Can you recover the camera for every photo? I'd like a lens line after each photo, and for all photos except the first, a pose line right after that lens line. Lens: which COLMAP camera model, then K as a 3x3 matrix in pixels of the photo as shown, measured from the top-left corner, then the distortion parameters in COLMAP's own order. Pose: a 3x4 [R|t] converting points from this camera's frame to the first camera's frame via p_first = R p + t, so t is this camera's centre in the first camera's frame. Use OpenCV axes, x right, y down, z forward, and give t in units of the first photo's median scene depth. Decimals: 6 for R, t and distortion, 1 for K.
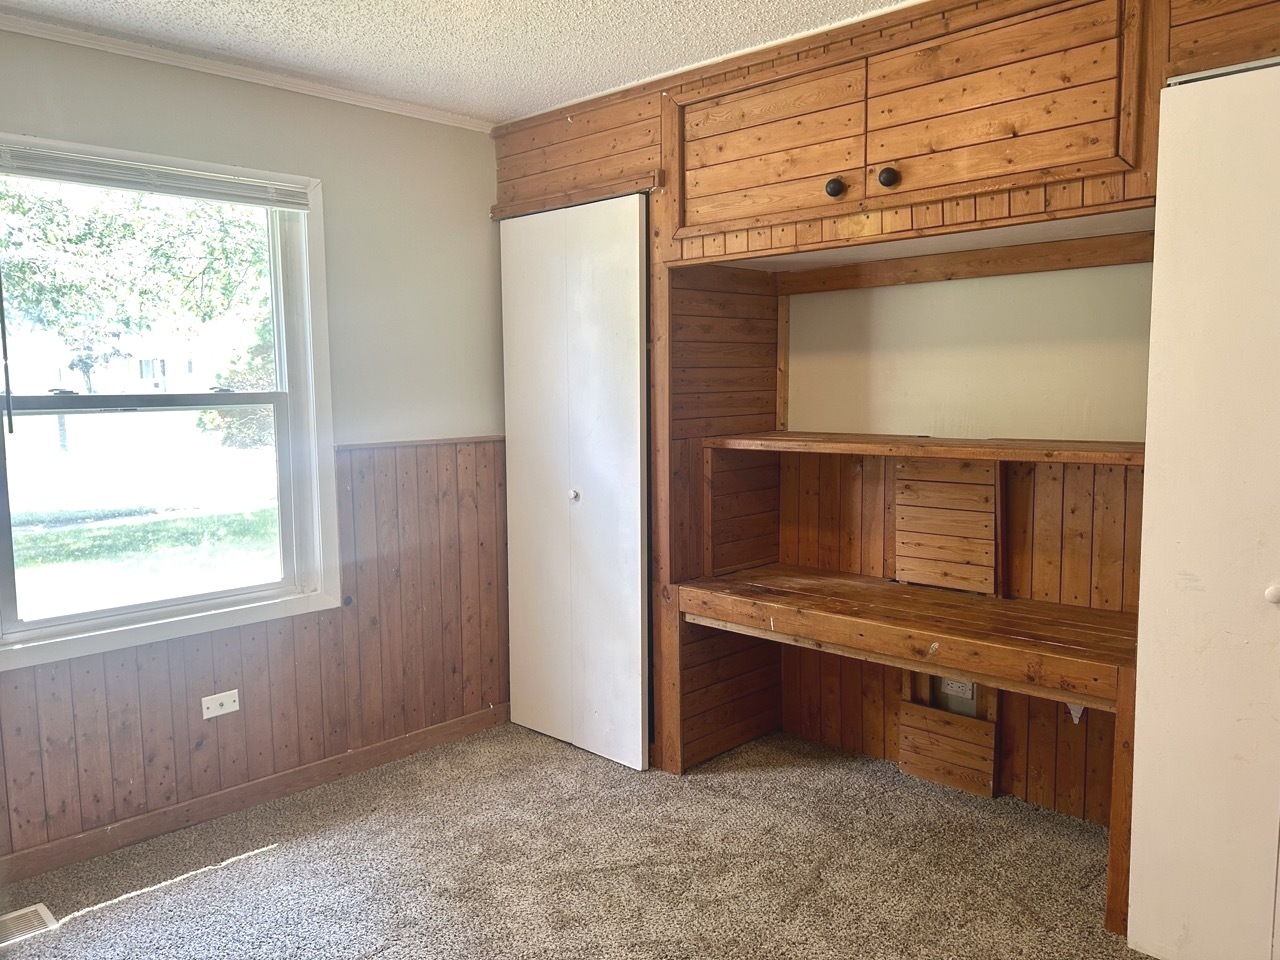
lens RADIAL K [[965.8, 0, 643.2], [0, 965.8, 467.6], [0, 0, 1]] dist [0.060979, -0.070070]
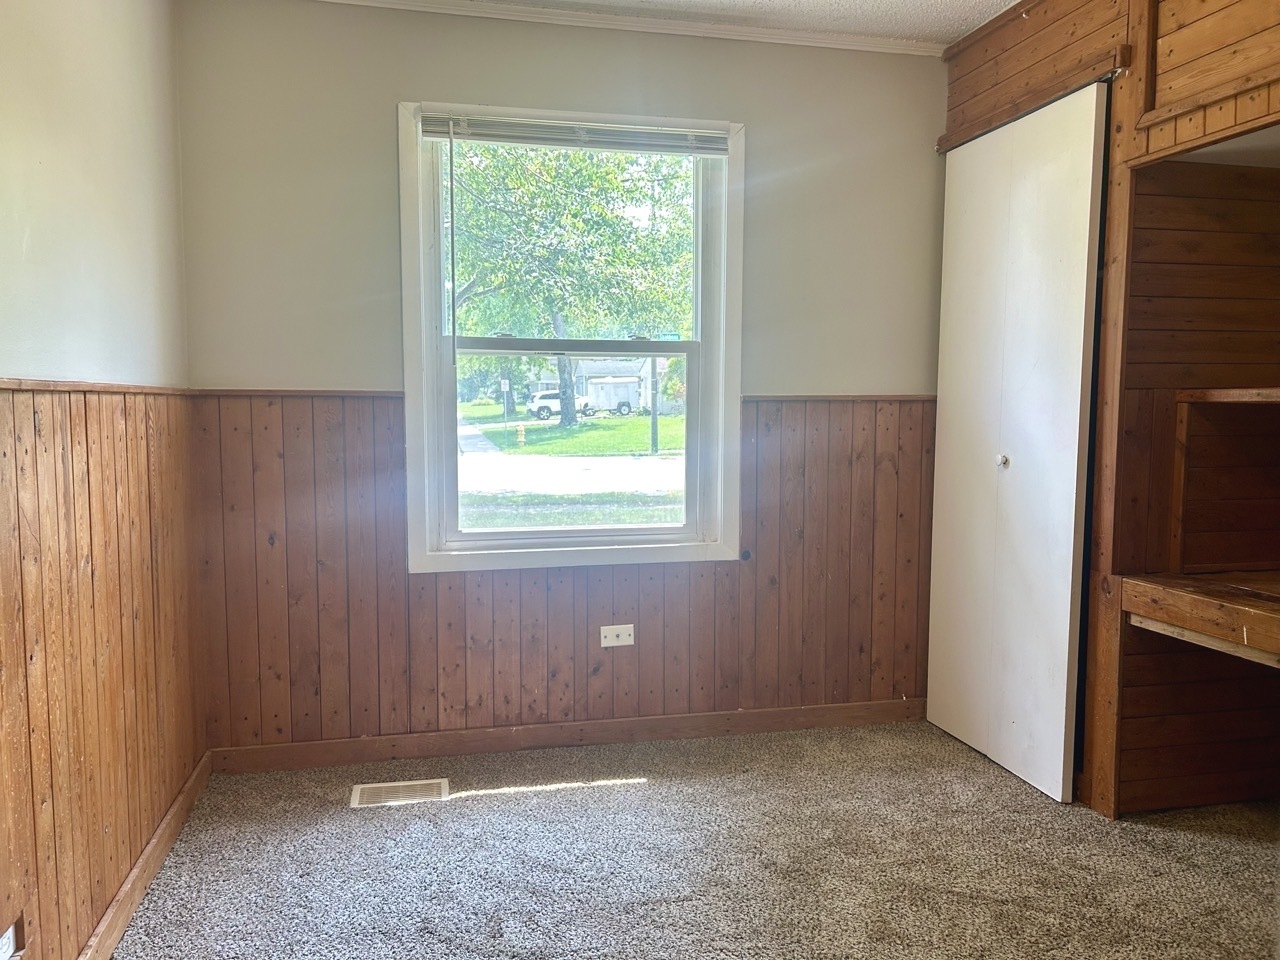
lens RADIAL K [[965.8, 0, 644.9], [0, 965.8, 473.4], [0, 0, 1]] dist [0.060979, -0.070070]
pose [[0.842825, 0.051662, -0.535703, 0.130973], [-0.060518, 0.998167, 0.001049, 0.062438], [0.534775, 0.031536, 0.844406, 0.128665]]
